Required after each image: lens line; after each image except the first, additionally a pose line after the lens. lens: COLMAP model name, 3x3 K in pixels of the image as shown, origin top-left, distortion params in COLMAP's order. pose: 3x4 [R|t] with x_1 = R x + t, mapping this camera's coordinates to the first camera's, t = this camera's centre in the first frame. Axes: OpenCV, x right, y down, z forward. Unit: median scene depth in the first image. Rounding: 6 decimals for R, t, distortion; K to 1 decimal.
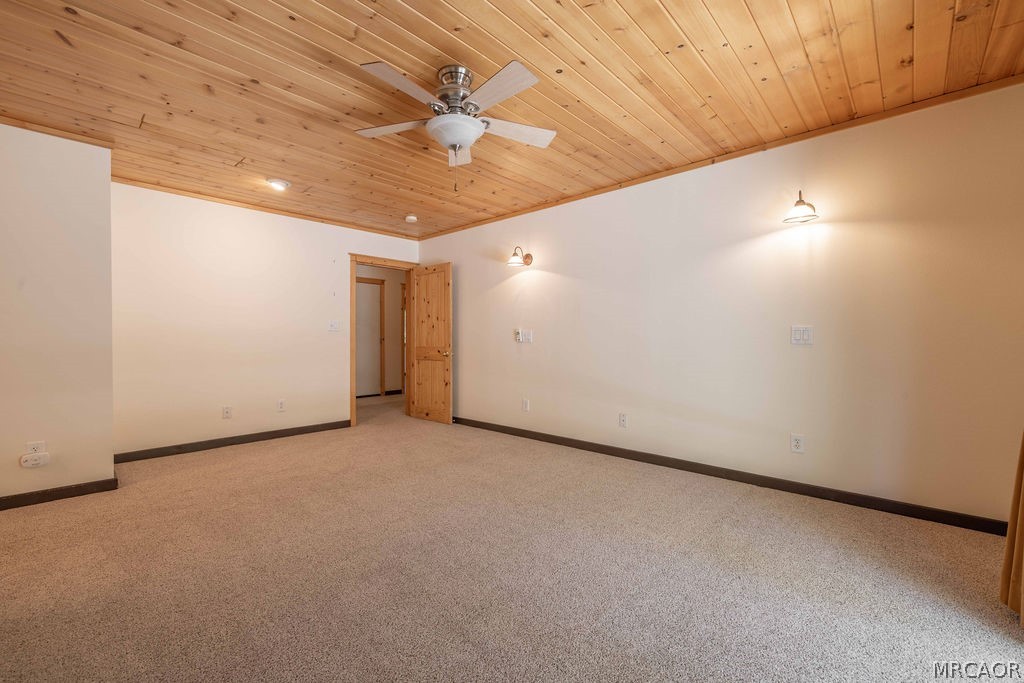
lens RADIAL K [[428.6, 0, 514.8], [0, 428.6, 338.5], [0, 0, 1]] dist [-0.000597, -0.000093]
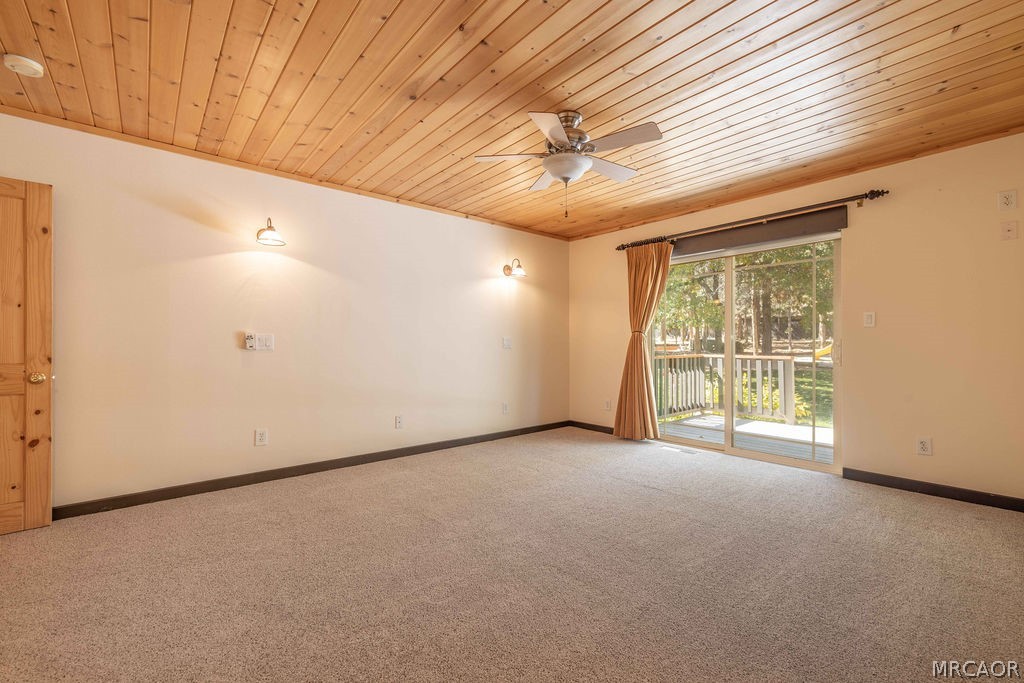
lens RADIAL K [[432.8, 0, 510.3], [0, 432.8, 338.0], [0, 0, 1]] dist [0.000545, 0.000038]
pose [[0.124231, 0.015197, 0.992137, -0.704811], [0.001139, 0.999880, -0.015458, 0.000329], [-0.992253, 0.003050, 0.124198, 0.540285]]
